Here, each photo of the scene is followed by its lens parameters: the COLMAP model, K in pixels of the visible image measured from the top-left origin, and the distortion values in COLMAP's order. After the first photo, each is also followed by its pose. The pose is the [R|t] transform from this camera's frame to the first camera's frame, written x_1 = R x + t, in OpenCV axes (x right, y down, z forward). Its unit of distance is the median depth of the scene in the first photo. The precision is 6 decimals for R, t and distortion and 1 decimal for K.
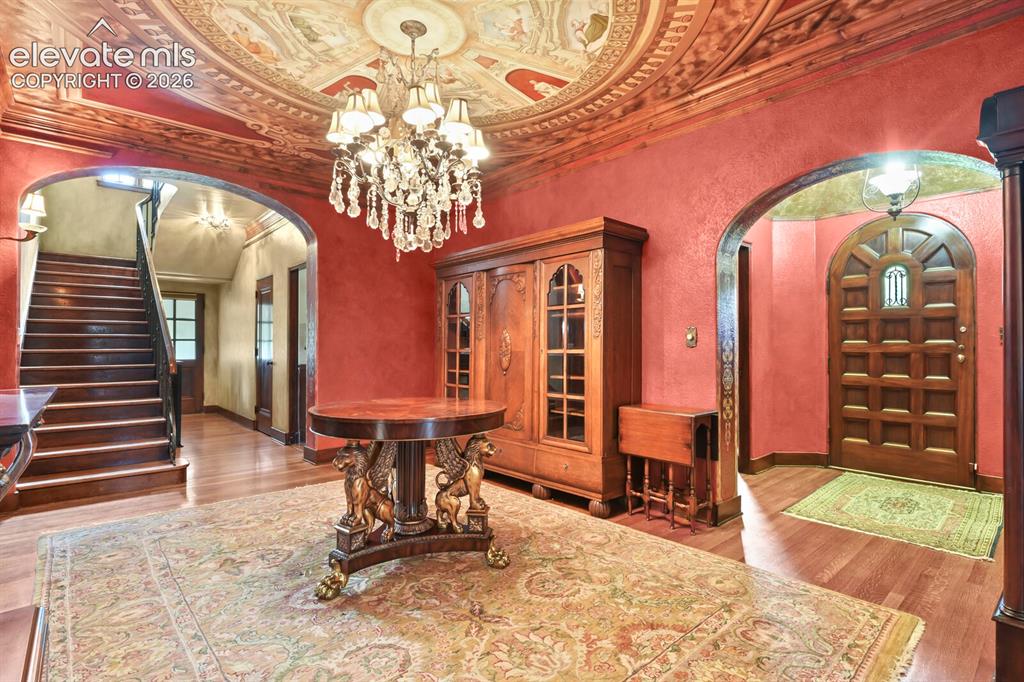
lens RADIAL K [[494.2, 0, 518.3], [0, 494.2, 343.0], [0, 0, 1]] dist [-0.010335, -0.000838]
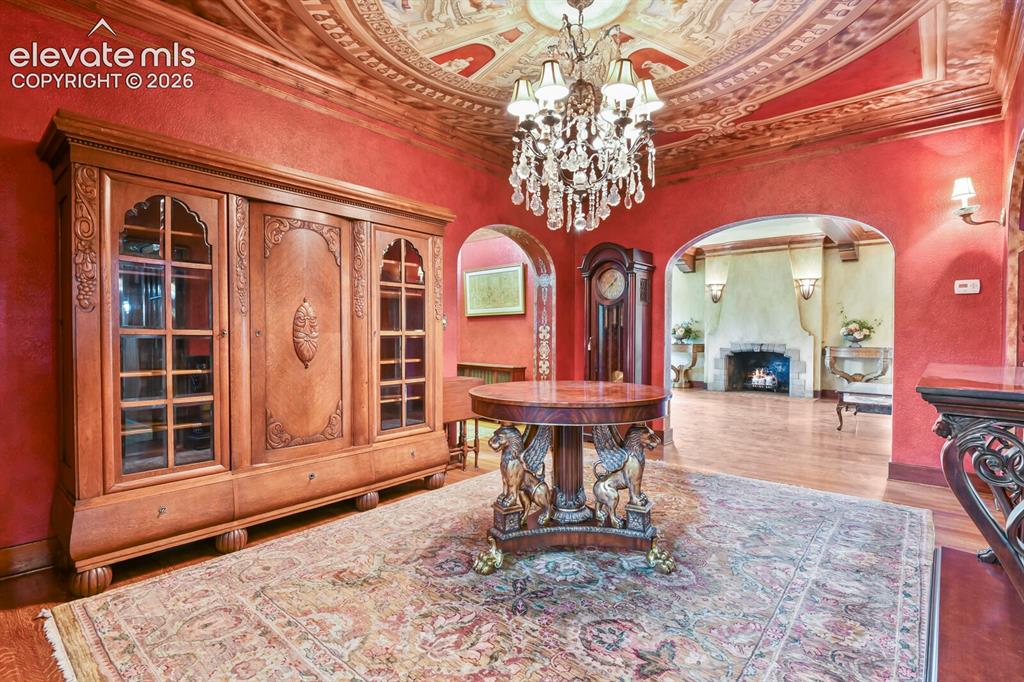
lens RADIAL K [[494.2, 0, 518.3], [0, 494.2, 343.0], [0, 0, 1]] dist [-0.010335, -0.000838]
pose [[-0.132082, -0.018574, 0.991065, -0.892664], [-0.014931, 0.999748, 0.016747, 0.017543], [-0.991126, -0.012586, -0.132326, 0.948268]]
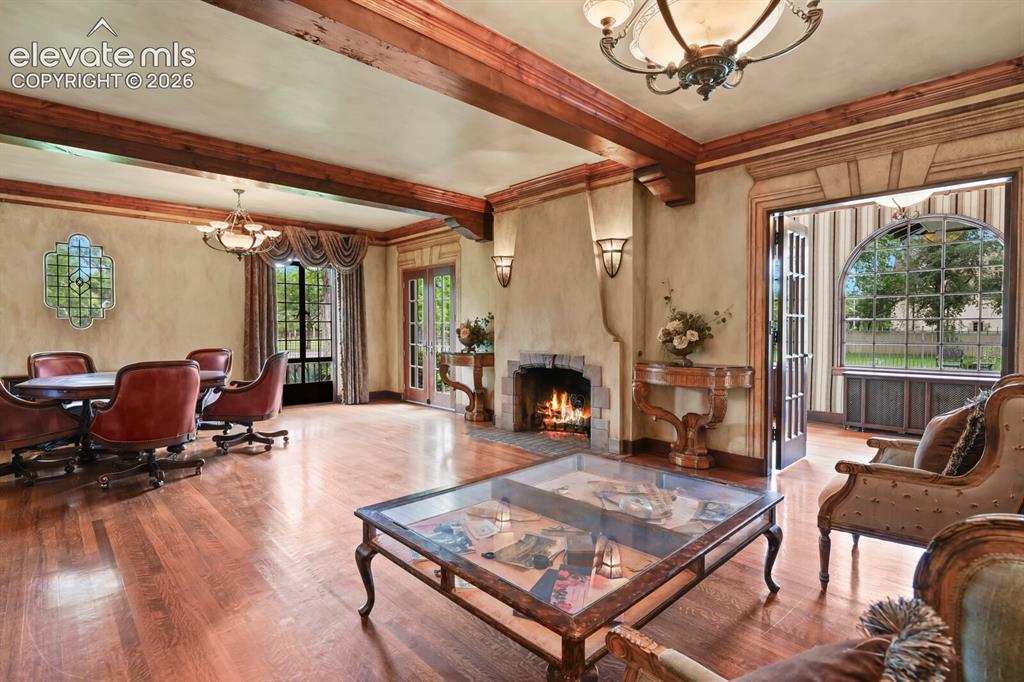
lens RADIAL K [[494.2, 0, 518.3], [0, 494.2, 343.0], [0, 0, 1]] dist [-0.010335, -0.000838]
pose [[-0.037349, -0.026717, 0.998945, -0.709817], [-0.011741, 0.999585, 0.026295, 0.007695], [-0.999233, -0.010746, -0.037647, 0.648703]]
